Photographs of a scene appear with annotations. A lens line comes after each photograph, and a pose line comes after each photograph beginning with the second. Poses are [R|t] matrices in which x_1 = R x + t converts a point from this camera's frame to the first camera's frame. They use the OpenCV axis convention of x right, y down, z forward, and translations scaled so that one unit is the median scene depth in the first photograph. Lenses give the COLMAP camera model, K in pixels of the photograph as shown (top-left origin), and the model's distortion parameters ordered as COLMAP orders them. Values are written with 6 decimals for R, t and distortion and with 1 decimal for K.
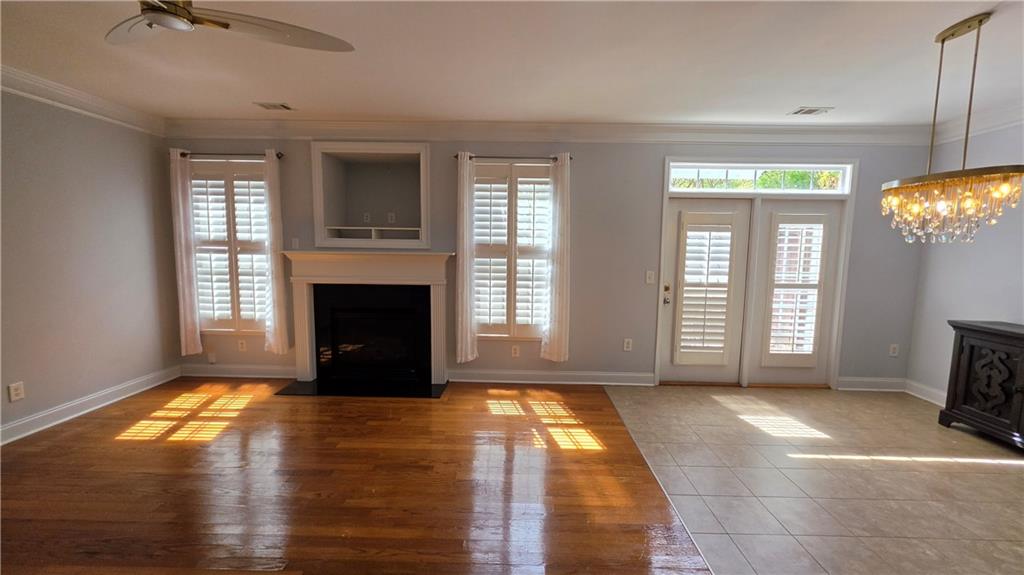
lens RADIAL K [[407.8, 0, 507.1], [0, 407.8, 287.2], [0, 0, 1]] dist [-0.002052, -0.000030]
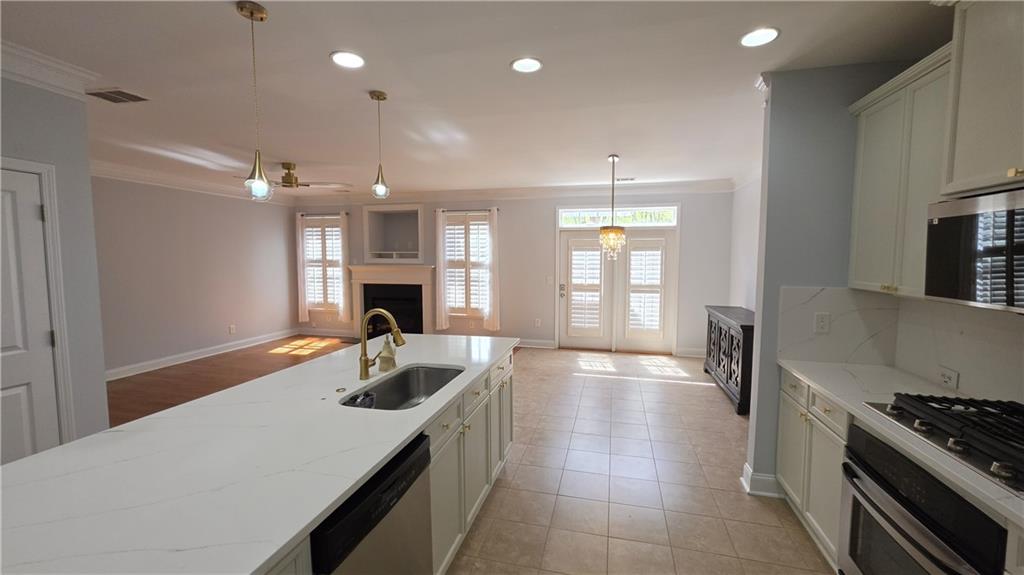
lens RADIAL K [[407.8, 0, 509.6], [0, 407.8, 282.7], [0, 0, 1]] dist [-0.002052, -0.000030]
pose [[0.973476, 0.001477, -0.228783, 0.567265], [-0.008489, 0.999524, -0.029666, 0.034847], [0.228630, 0.030822, 0.973025, -0.603047]]
